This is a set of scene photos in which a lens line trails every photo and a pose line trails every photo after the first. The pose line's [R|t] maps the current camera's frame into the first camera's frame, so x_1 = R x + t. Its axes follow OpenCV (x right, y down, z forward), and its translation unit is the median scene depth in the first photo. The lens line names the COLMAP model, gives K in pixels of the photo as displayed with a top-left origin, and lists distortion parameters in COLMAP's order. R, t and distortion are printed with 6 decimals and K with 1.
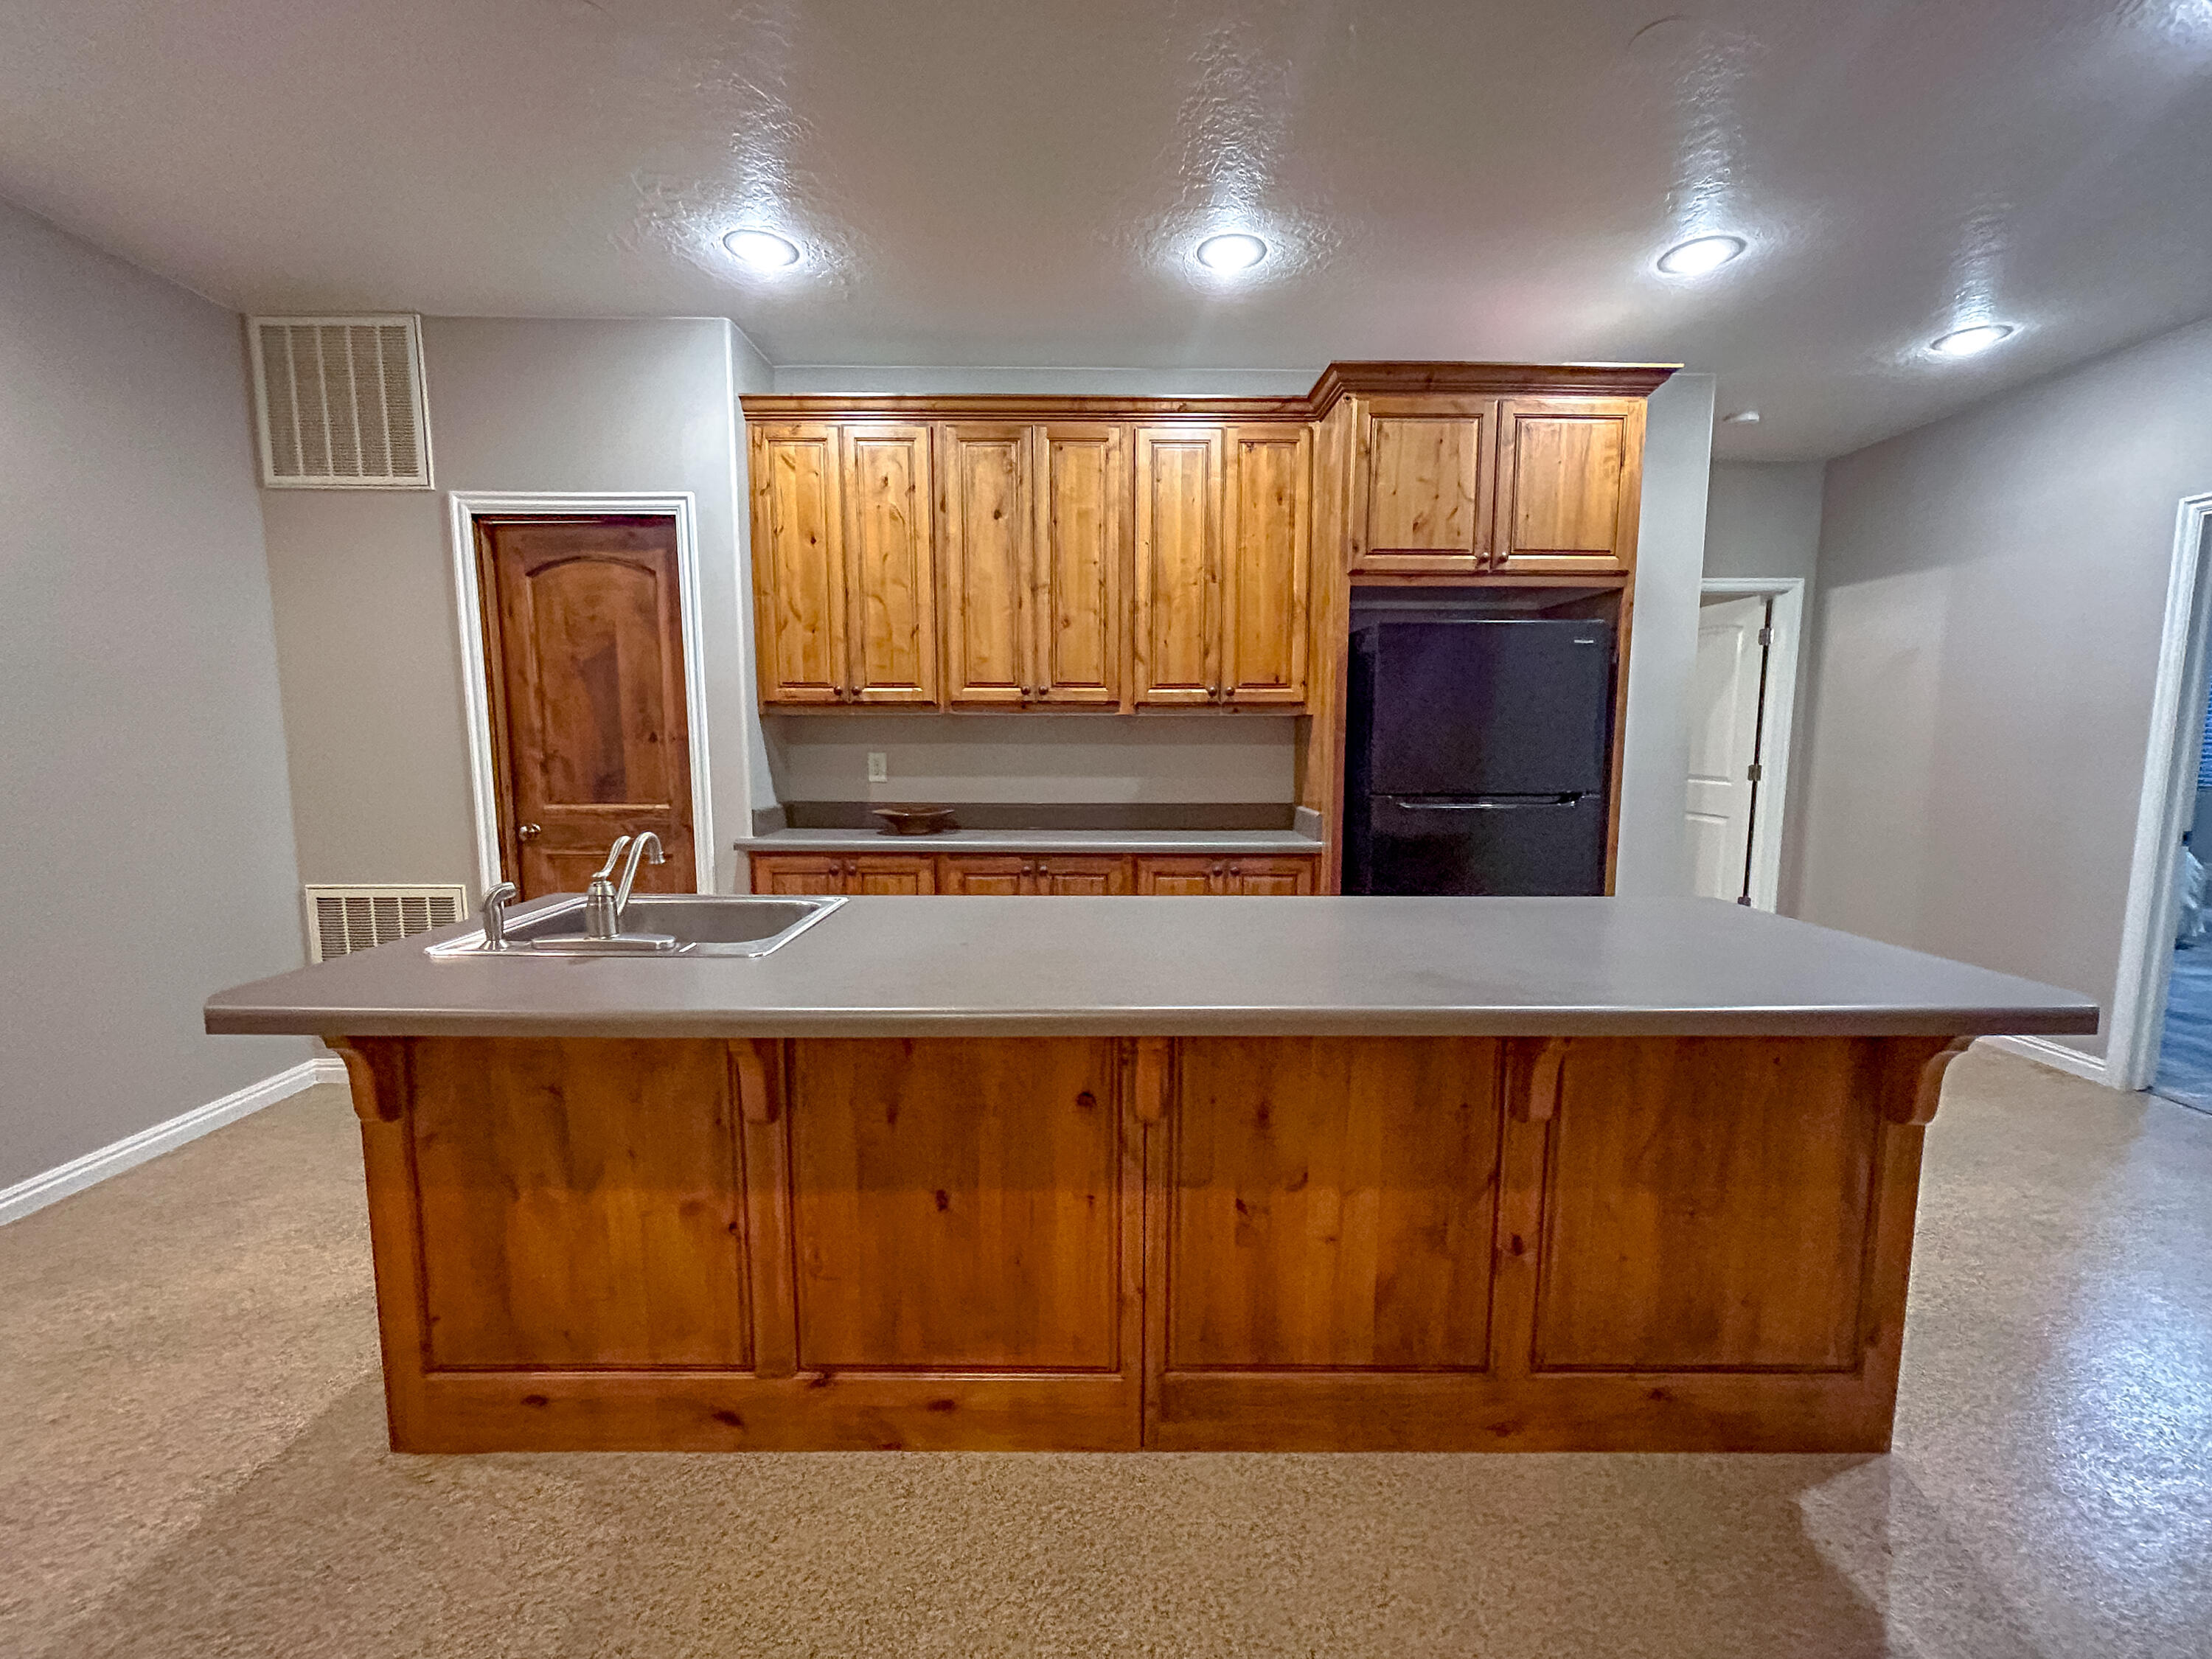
lens RADIAL K [[903.1, 0, 1106.0], [0, 903.1, 829.5], [0, 0, 1]] dist [0.000186, 0.000645]
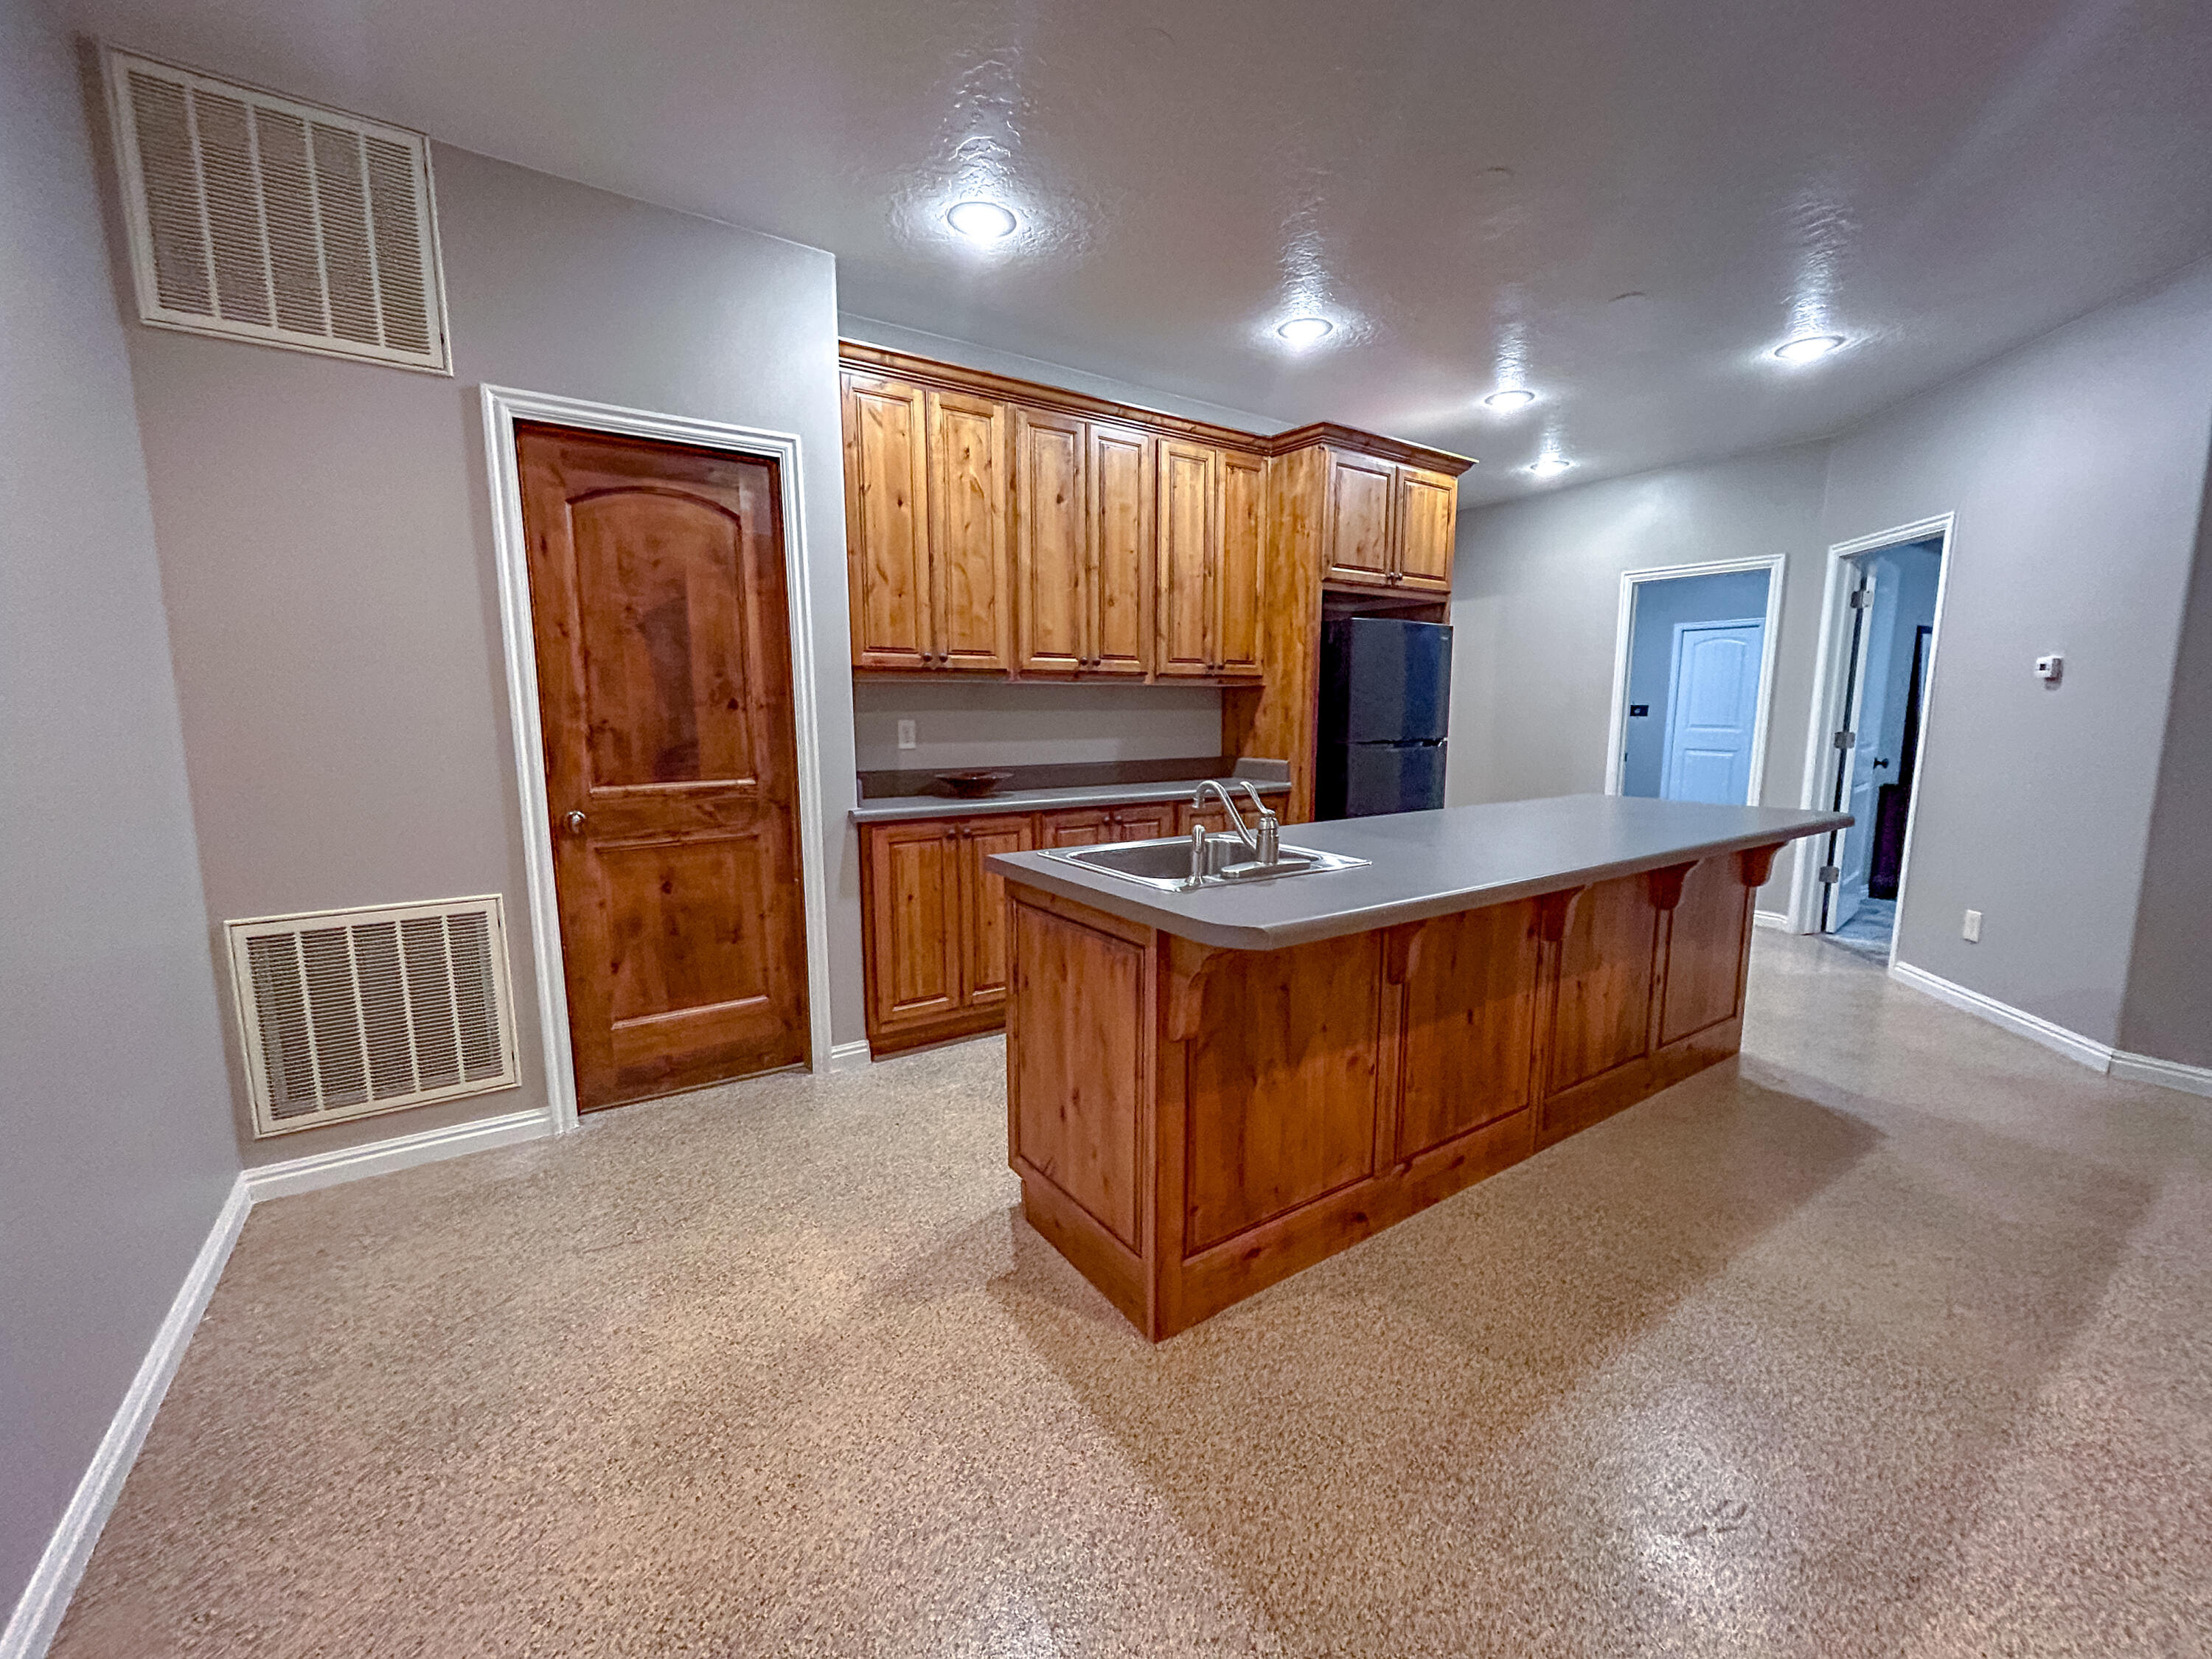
lens RADIAL K [[901.6, 0, 1099.5], [0, 901.6, 833.5], [0, 0, 1]] dist [-0.001405, -0.000072]
pose [[0.827732, -0.081510, 0.555173, -0.716224], [0.062688, 0.996632, 0.052860, 0.000394], [-0.557612, -0.008951, 0.830054, 0.062806]]
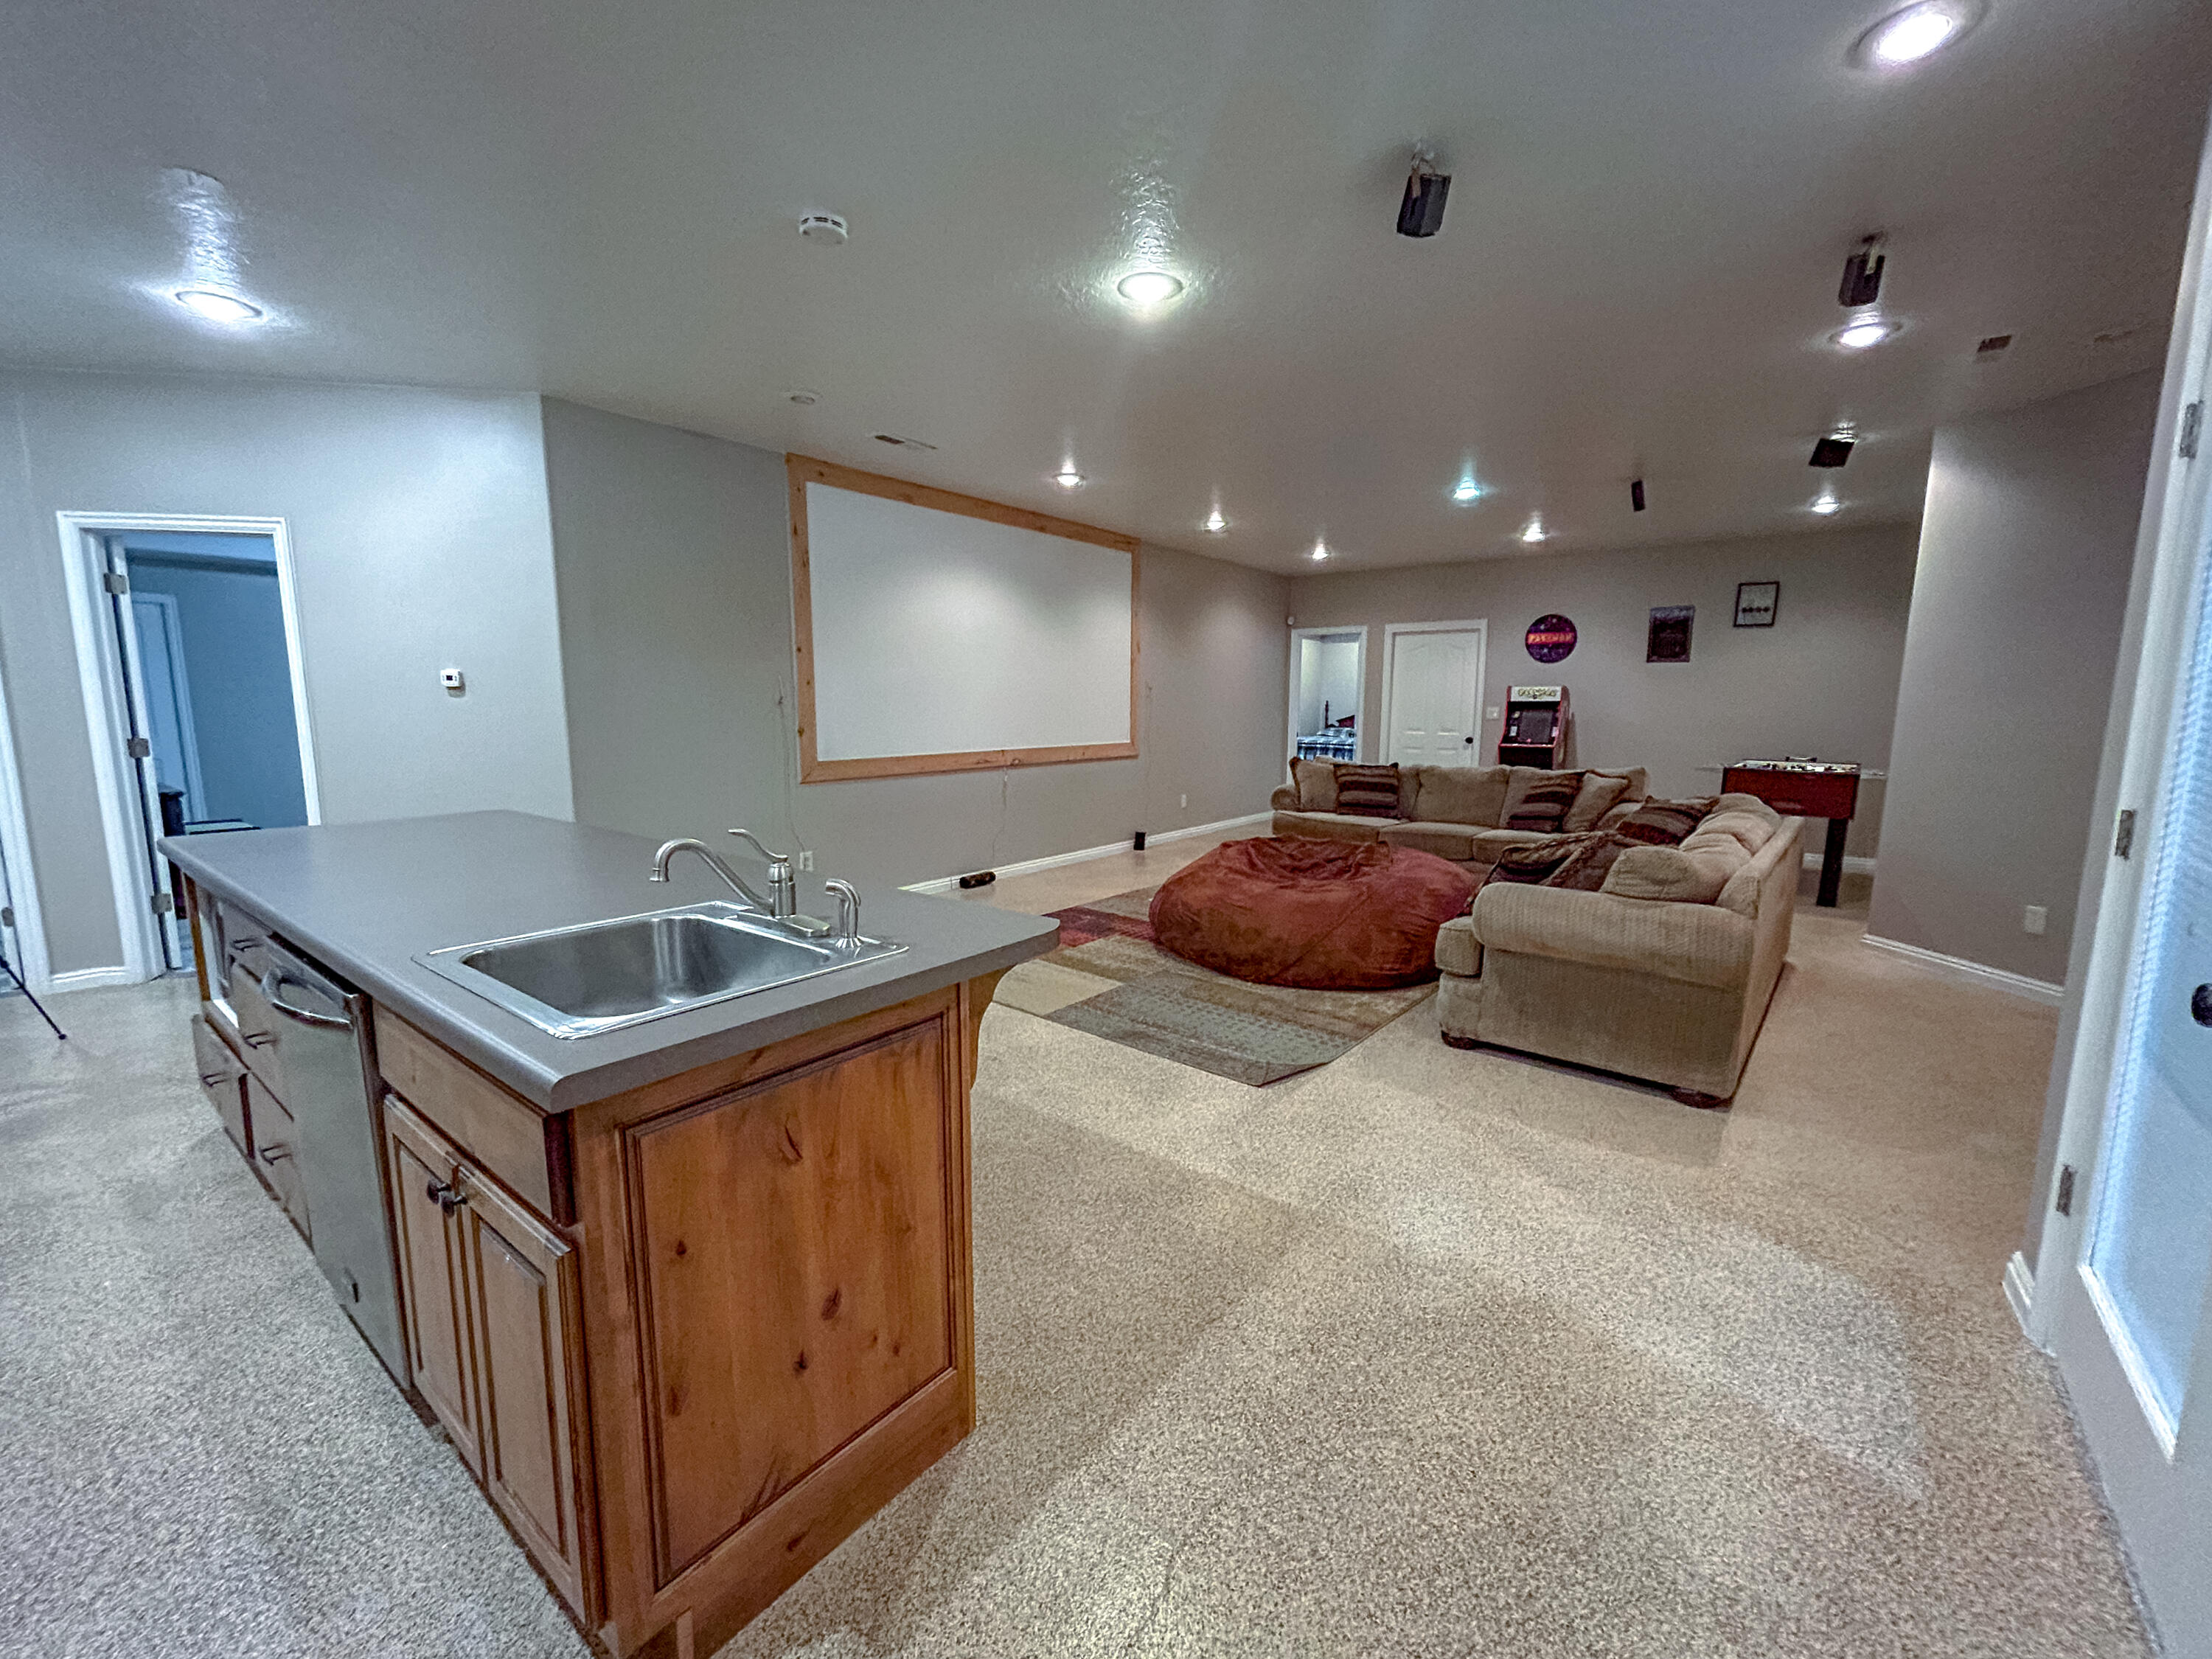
lens RADIAL K [[912.2, 0, 1101.0], [0, 912.2, 832.4], [0, 0, 1]] dist [-0.001473, -0.000127]
pose [[-0.792219, -0.095093, 0.602782, -0.742465], [0.059017, 0.971215, 0.230779, -0.100424], [-0.607376, 0.218402, -0.763803, 0.803911]]
